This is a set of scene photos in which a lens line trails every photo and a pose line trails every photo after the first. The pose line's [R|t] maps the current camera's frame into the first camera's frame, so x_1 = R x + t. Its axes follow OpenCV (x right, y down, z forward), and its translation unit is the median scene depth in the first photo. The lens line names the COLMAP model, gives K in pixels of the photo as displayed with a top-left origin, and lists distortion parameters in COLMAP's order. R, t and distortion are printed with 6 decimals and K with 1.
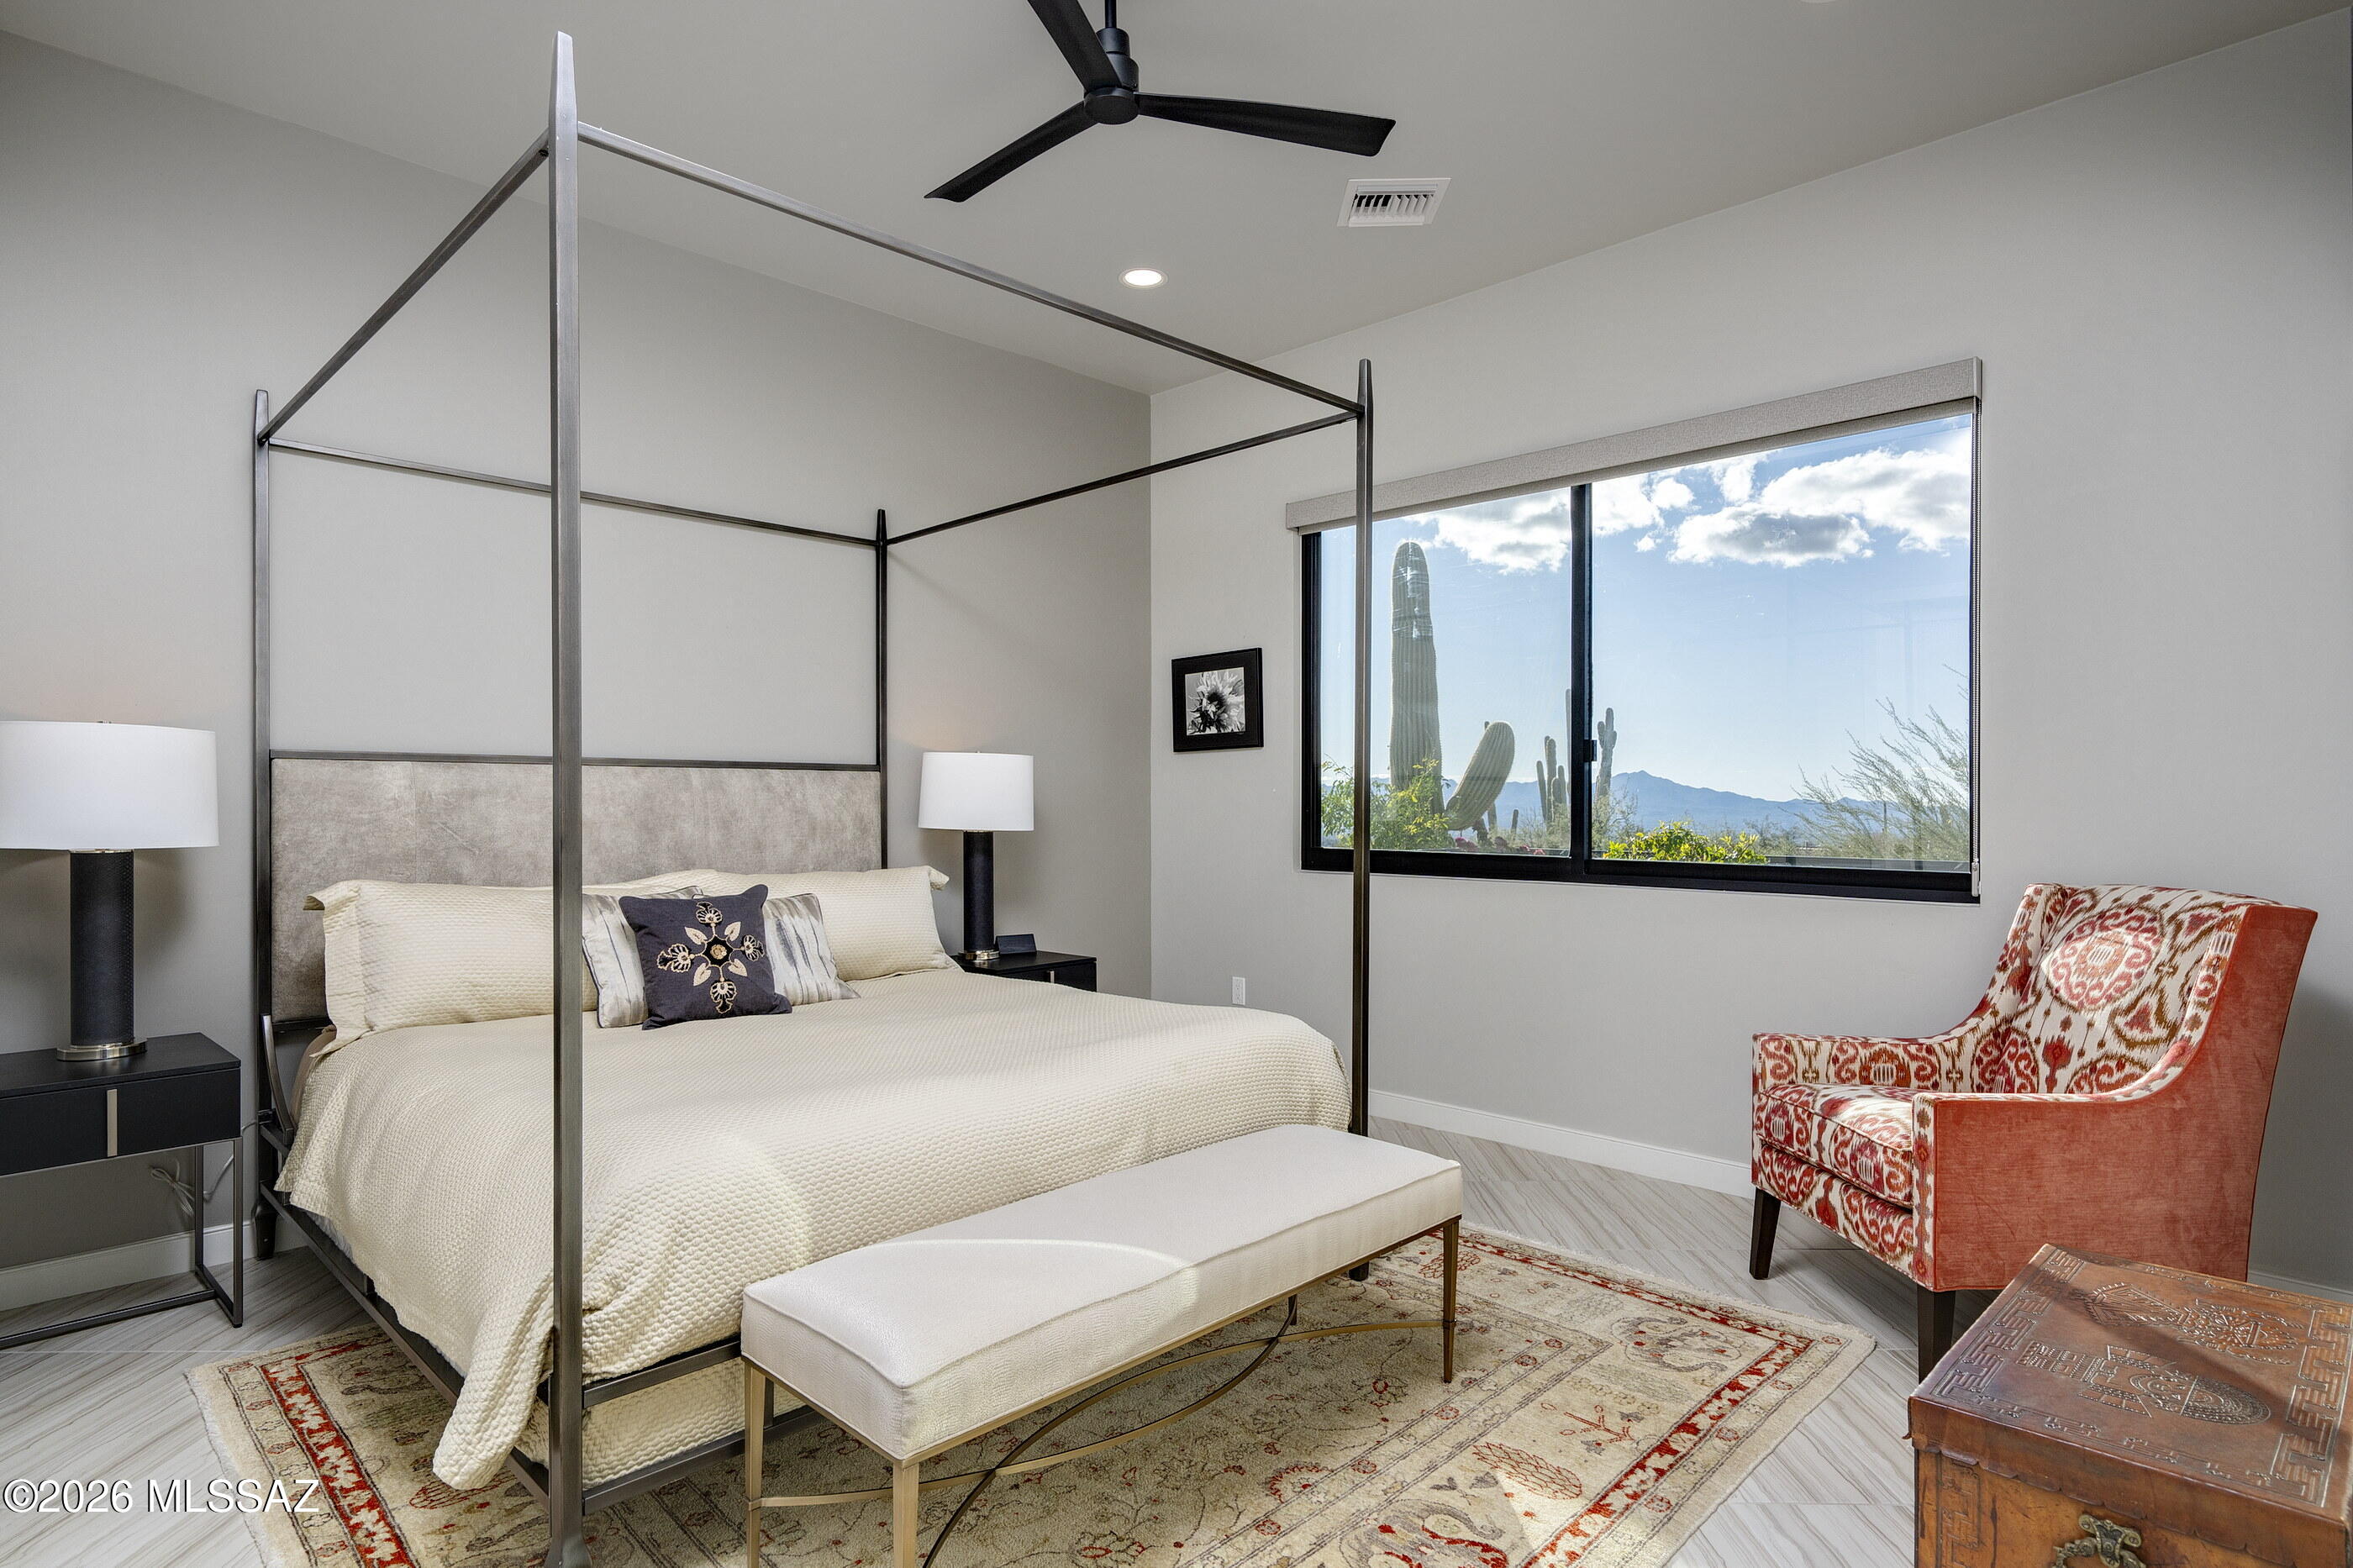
lens RADIAL K [[1256.9, 0, 1176.5], [0, 1256.9, 784.0], [0, 0, 1]] dist [-0.000435, -0.000033]
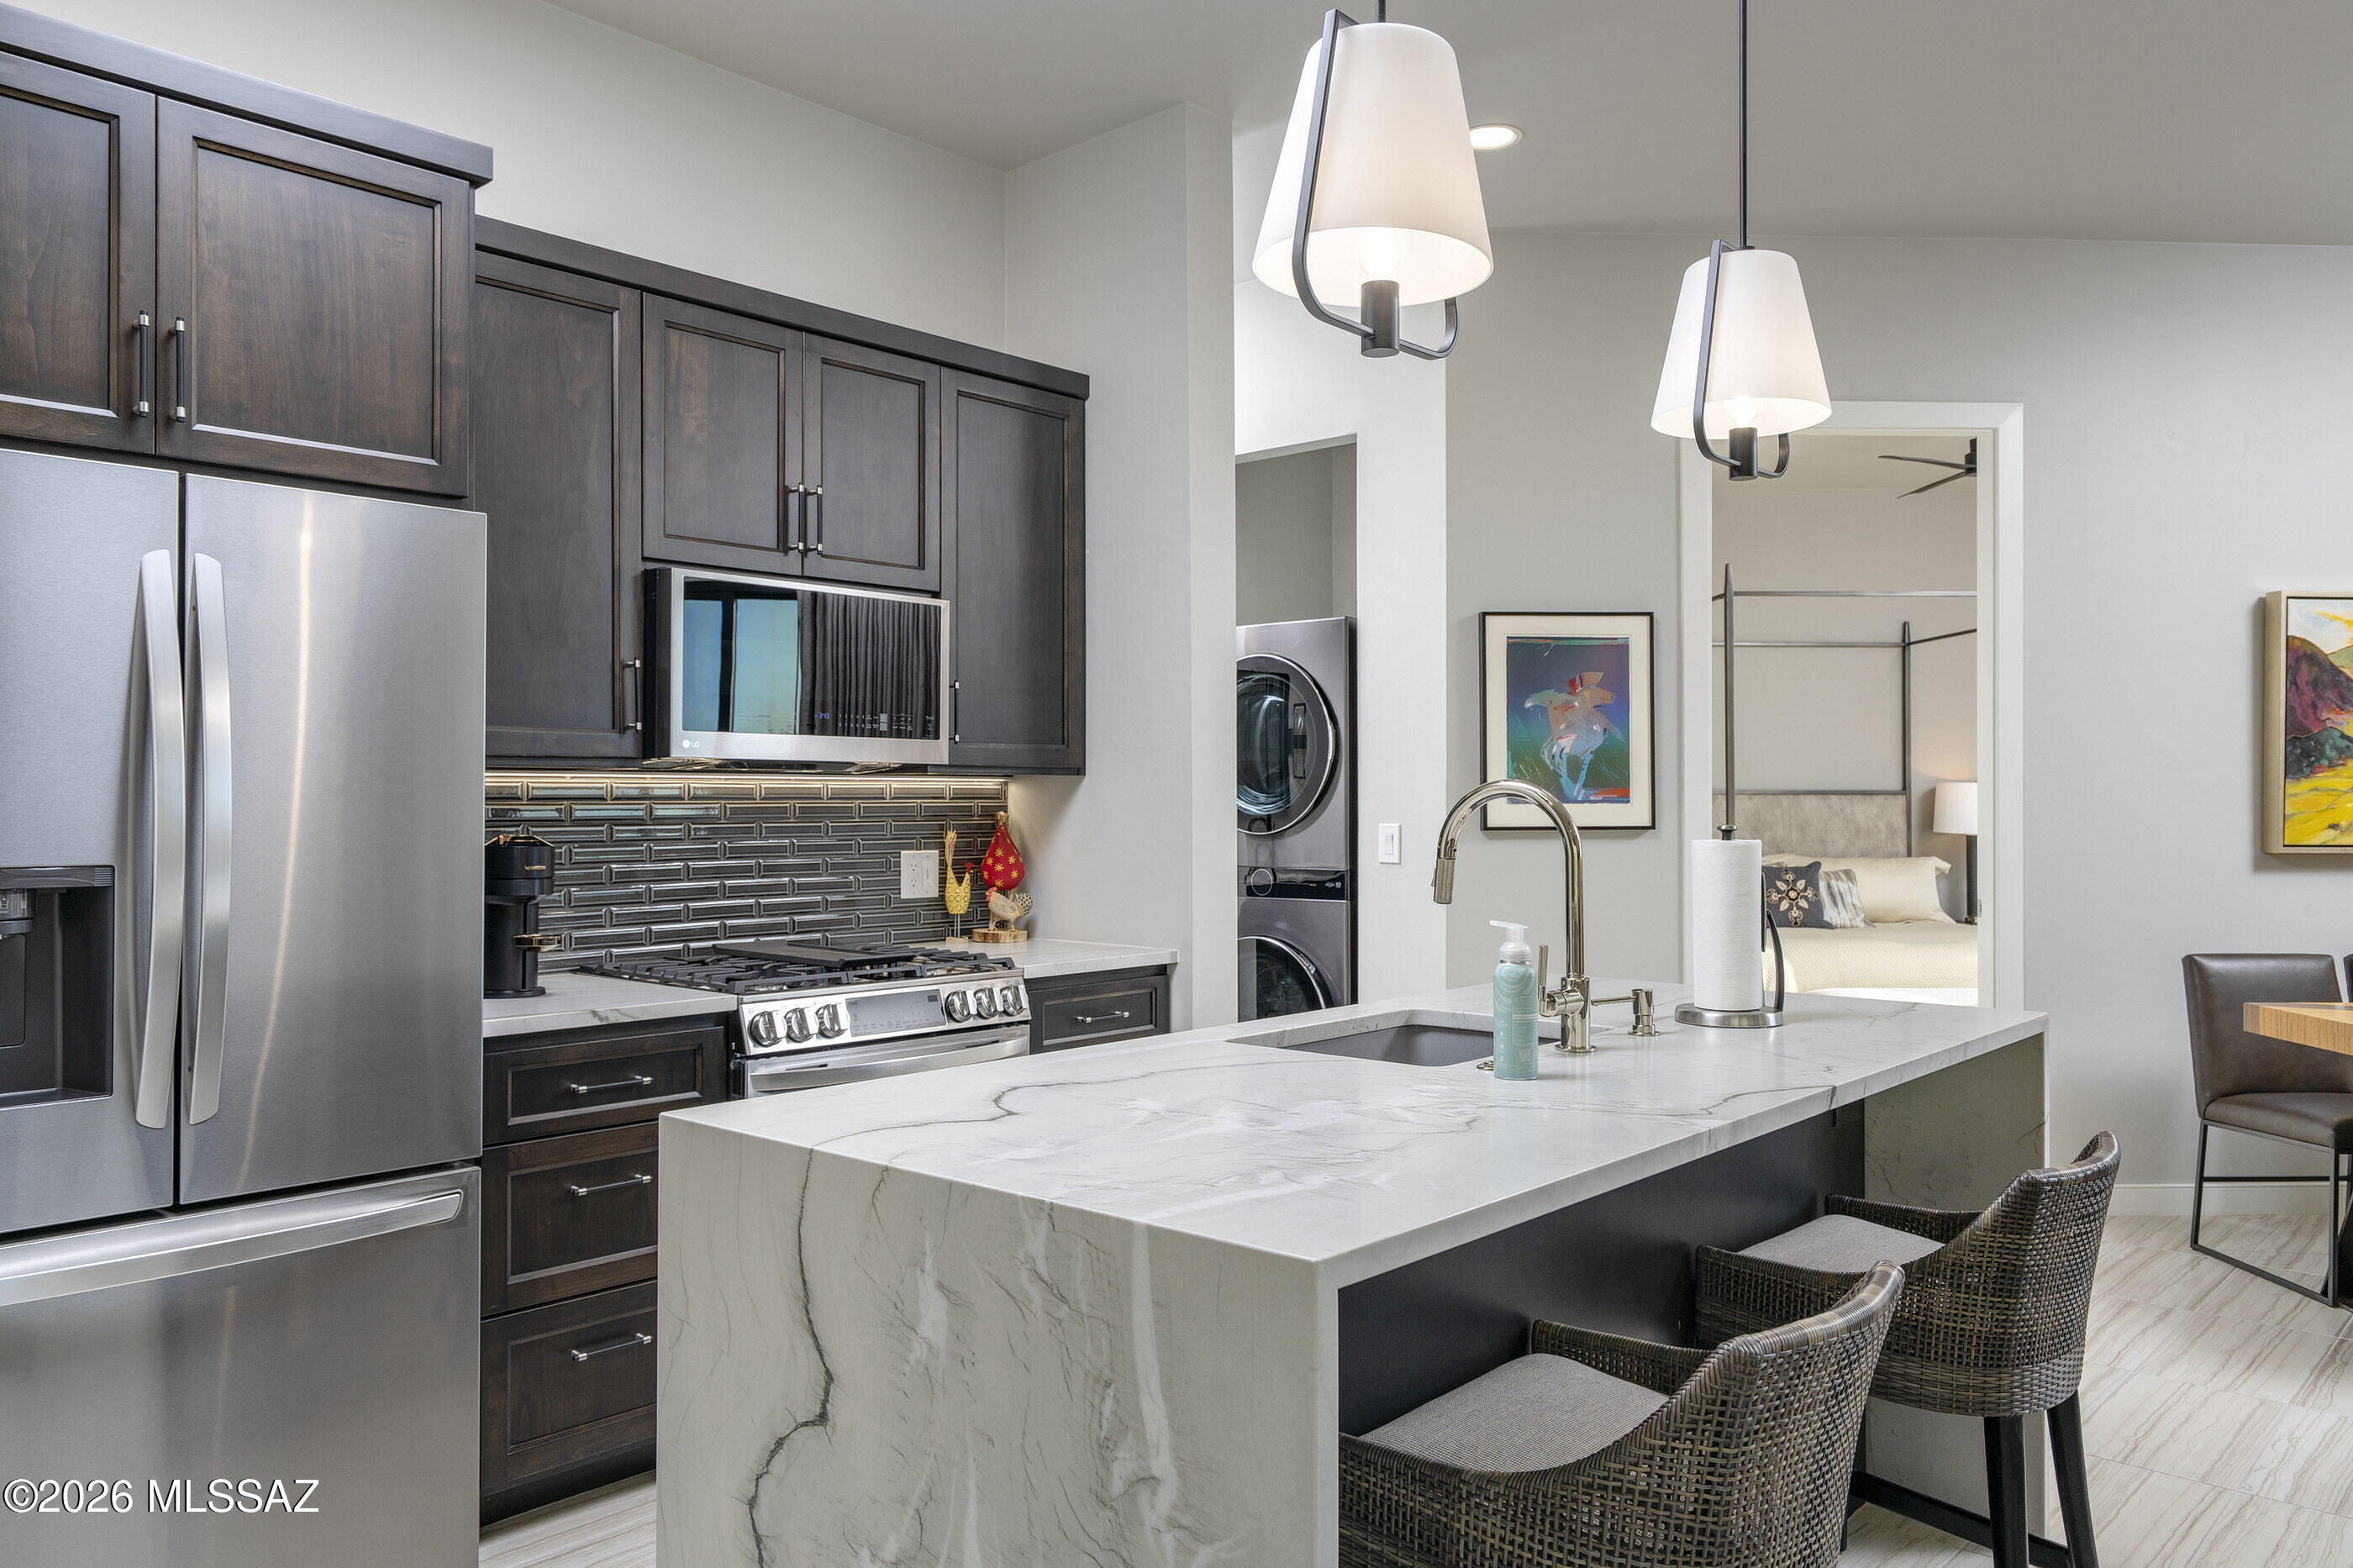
lens RADIAL K [[1718.2, 0, 1176.5], [0, 1718.2, 784.0], [0, 0, 1]] dist [0.003375, 0.001684]
pose [[0.747465, -0.006449, -0.664270, 0.591949], [0.010621, 0.999941, 0.002244, -0.044945], [0.664217, -0.008733, 0.747489, -1.387758]]
